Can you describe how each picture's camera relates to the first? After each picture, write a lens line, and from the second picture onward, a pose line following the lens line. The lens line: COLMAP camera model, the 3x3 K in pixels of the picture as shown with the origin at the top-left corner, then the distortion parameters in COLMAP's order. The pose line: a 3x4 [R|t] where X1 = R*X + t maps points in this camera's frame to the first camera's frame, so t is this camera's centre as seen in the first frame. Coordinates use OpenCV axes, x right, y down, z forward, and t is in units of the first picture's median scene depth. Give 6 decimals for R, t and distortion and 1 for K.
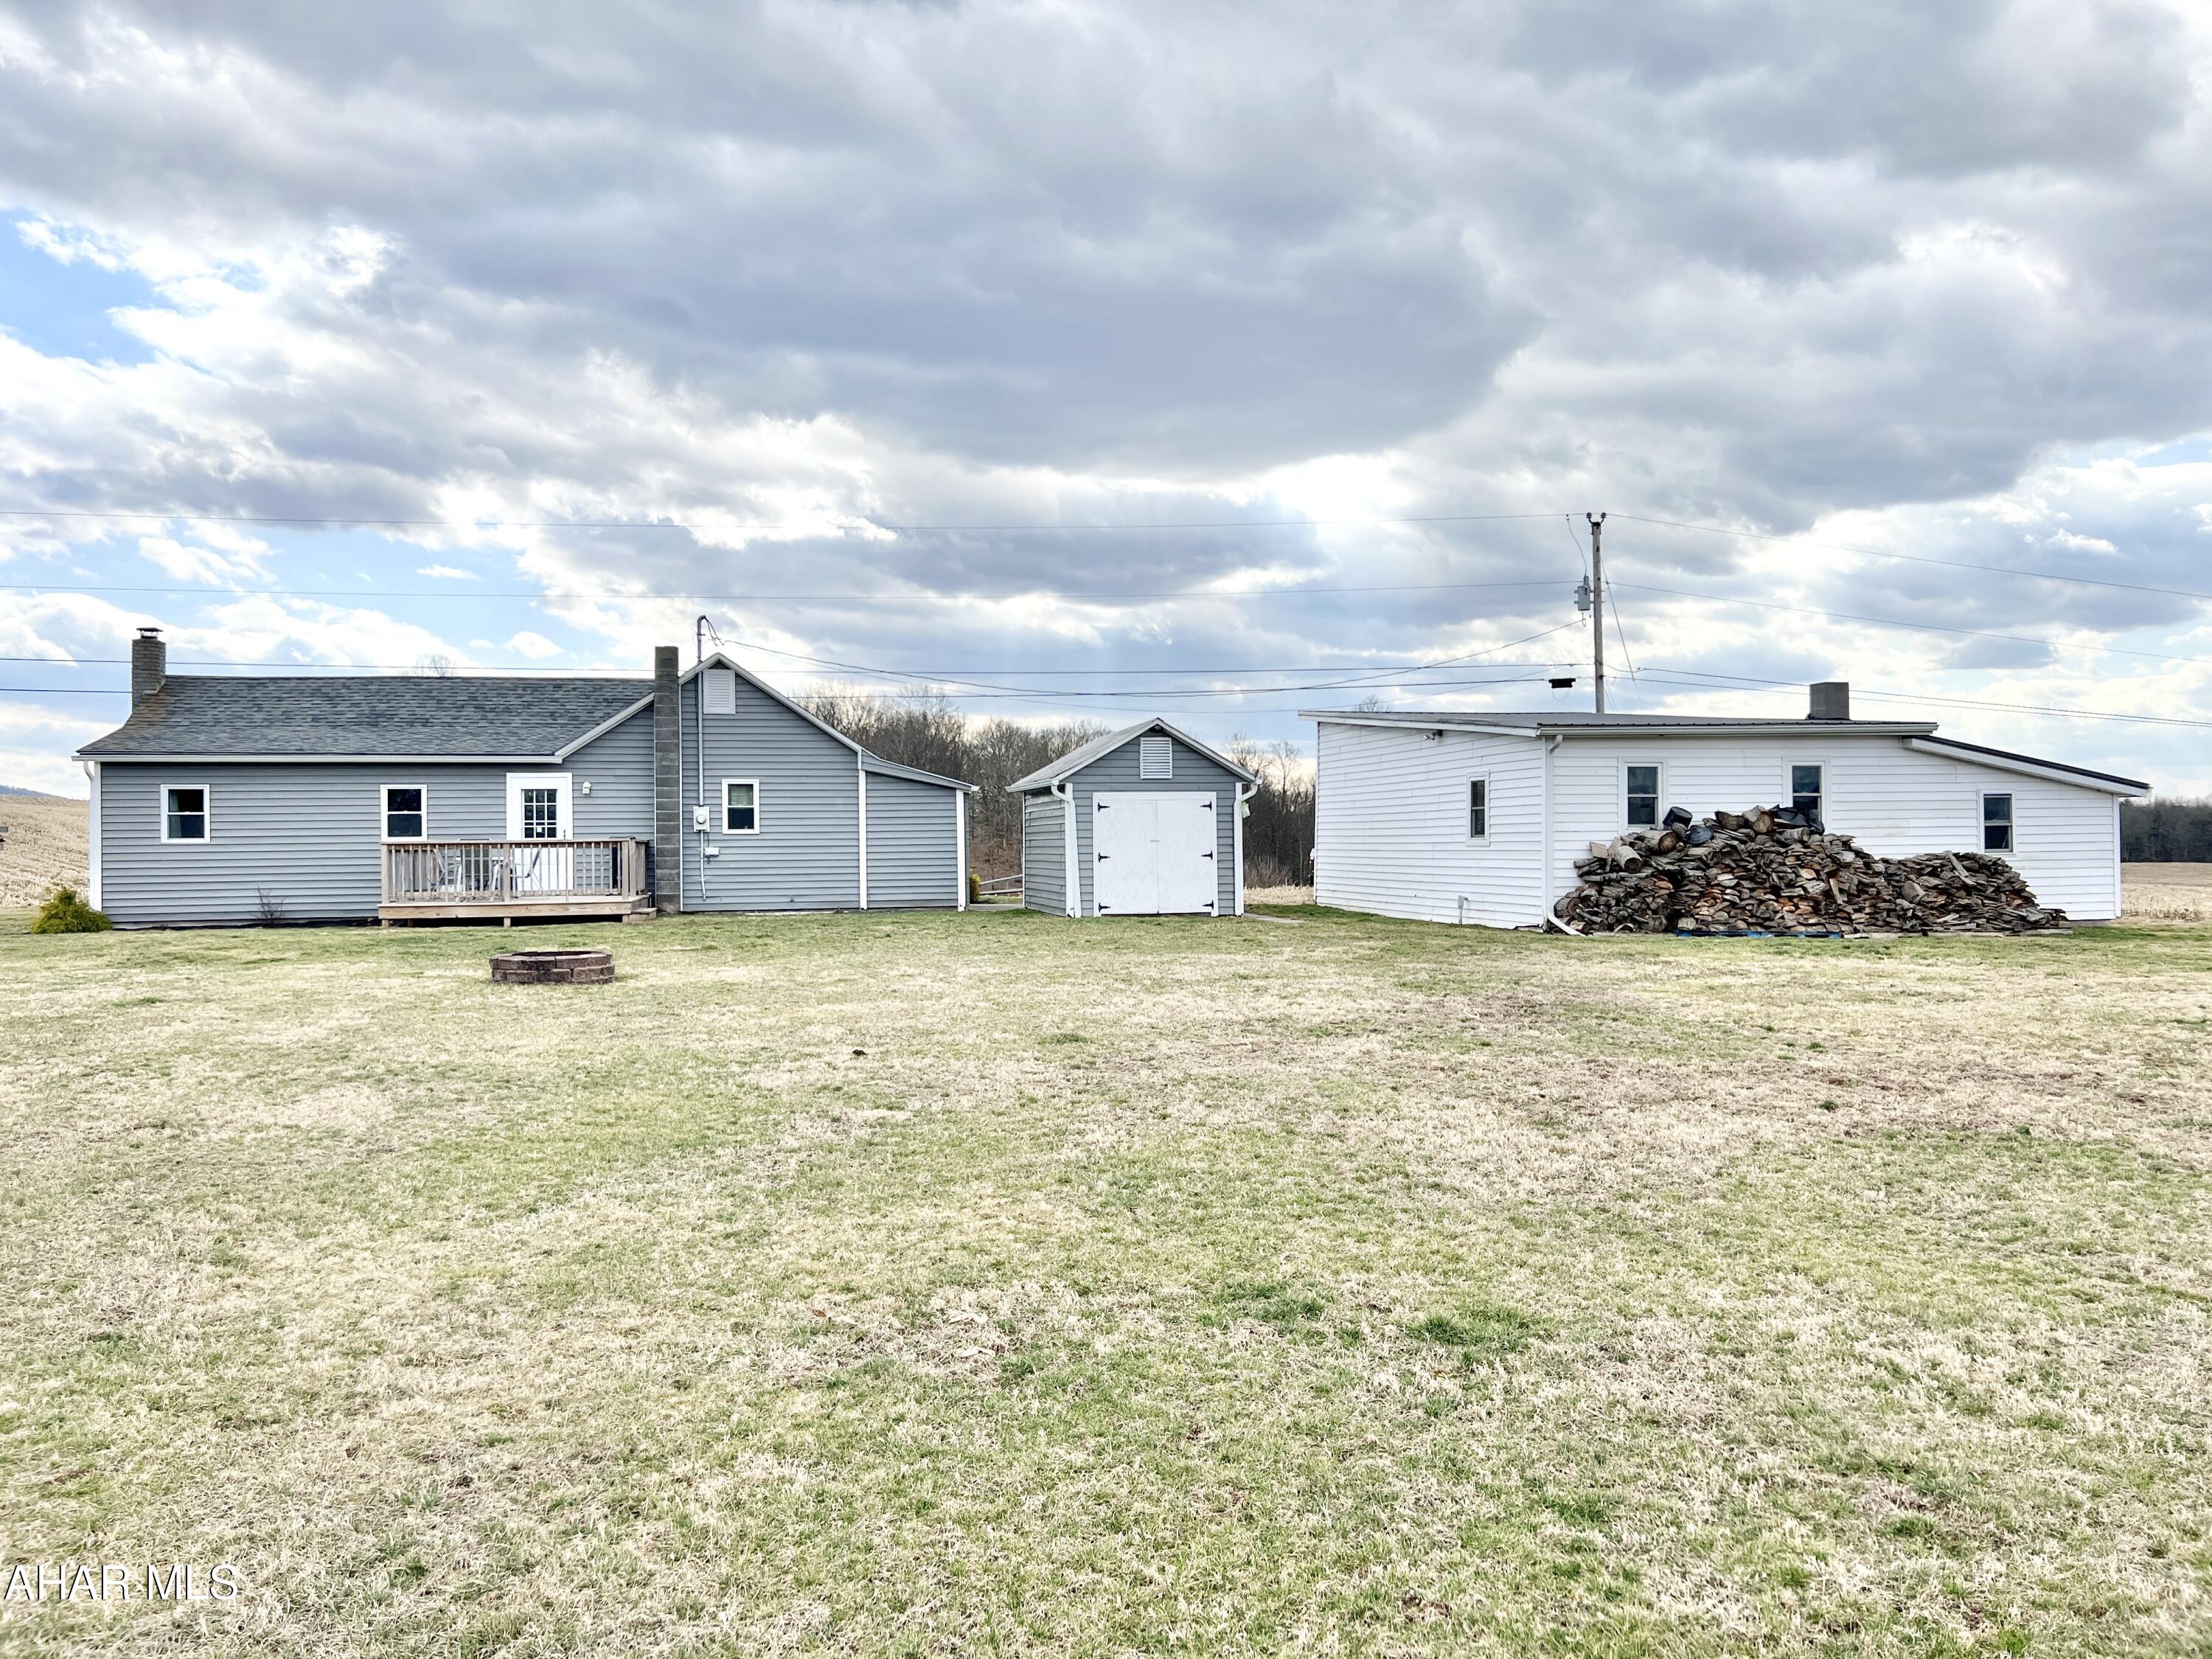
lens RADIAL K [[1661.7, 0, 1116.8], [0, 1661.7, 840.3], [0, 0, 1]] dist [0.041242, -0.001448]
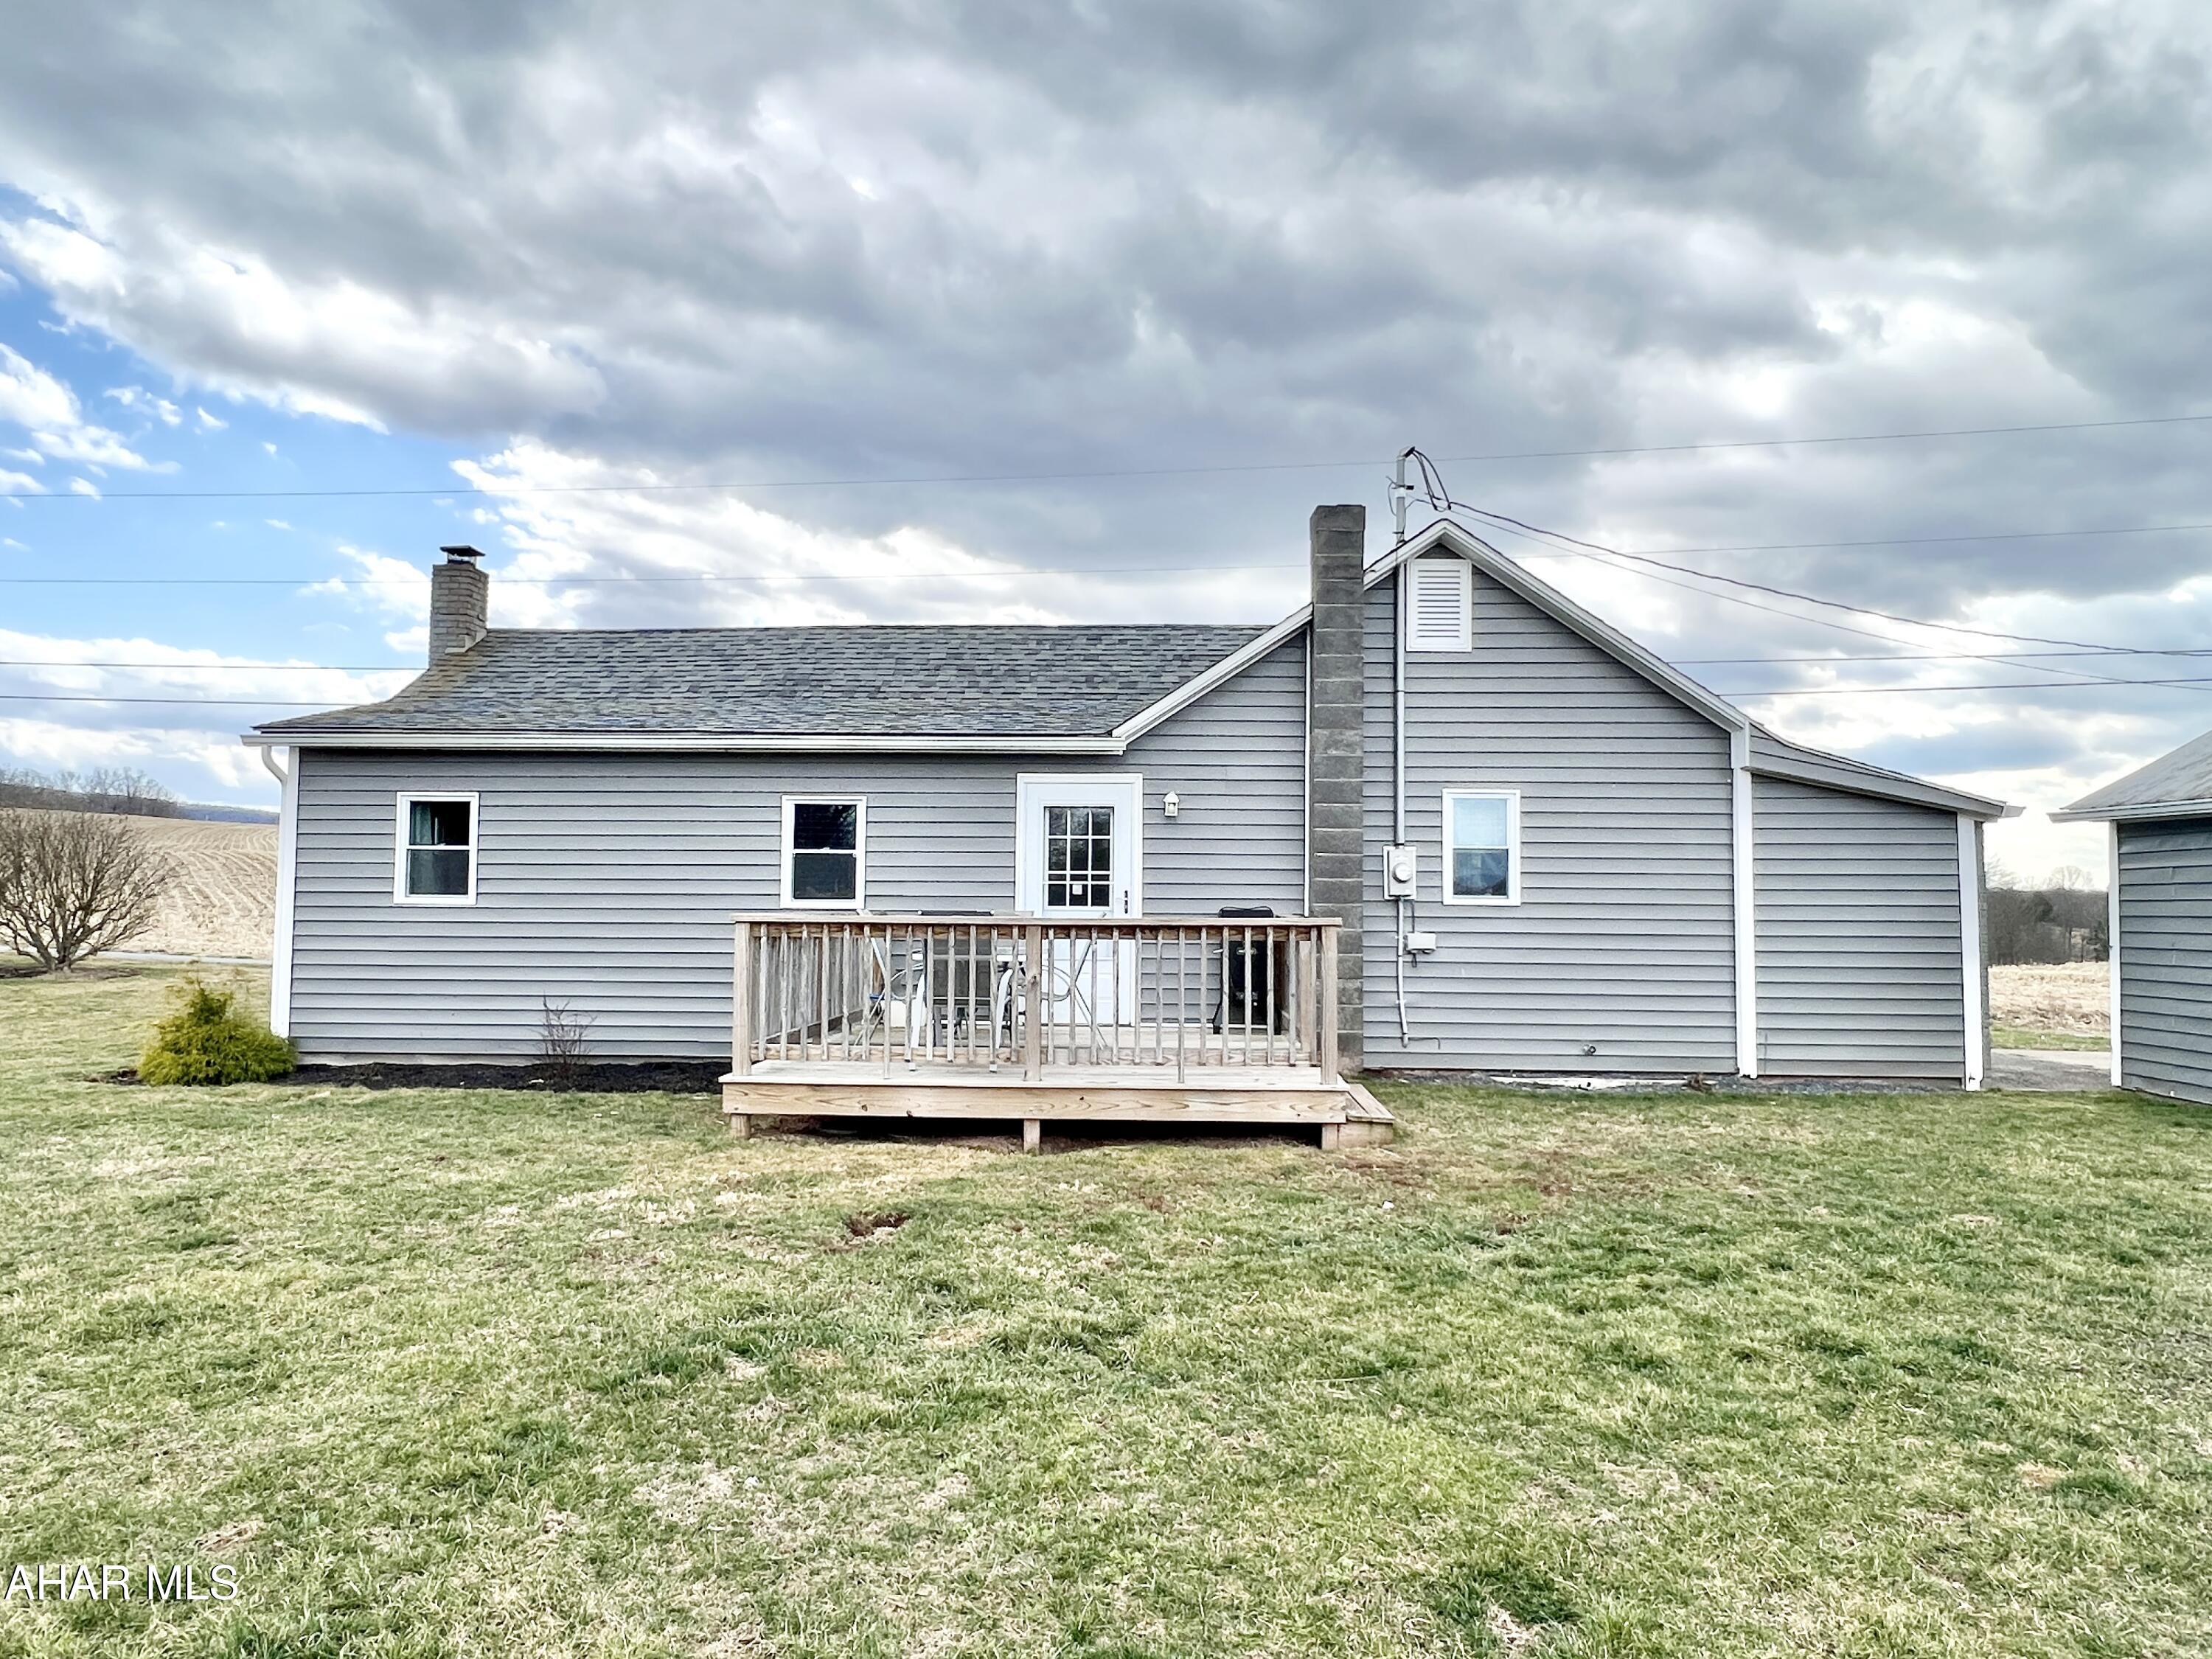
lens RADIAL K [[1309.7, 0, 1086.3], [0, 1309.7, 830.2], [0, 0, 1]] dist [-0.008309, -0.001170]
pose [[0.966949, 0.003952, -0.254940, -0.245723], [-0.018299, 0.998377, -0.053928, -0.003199], [0.254313, 0.056811, 0.965452, 0.630427]]
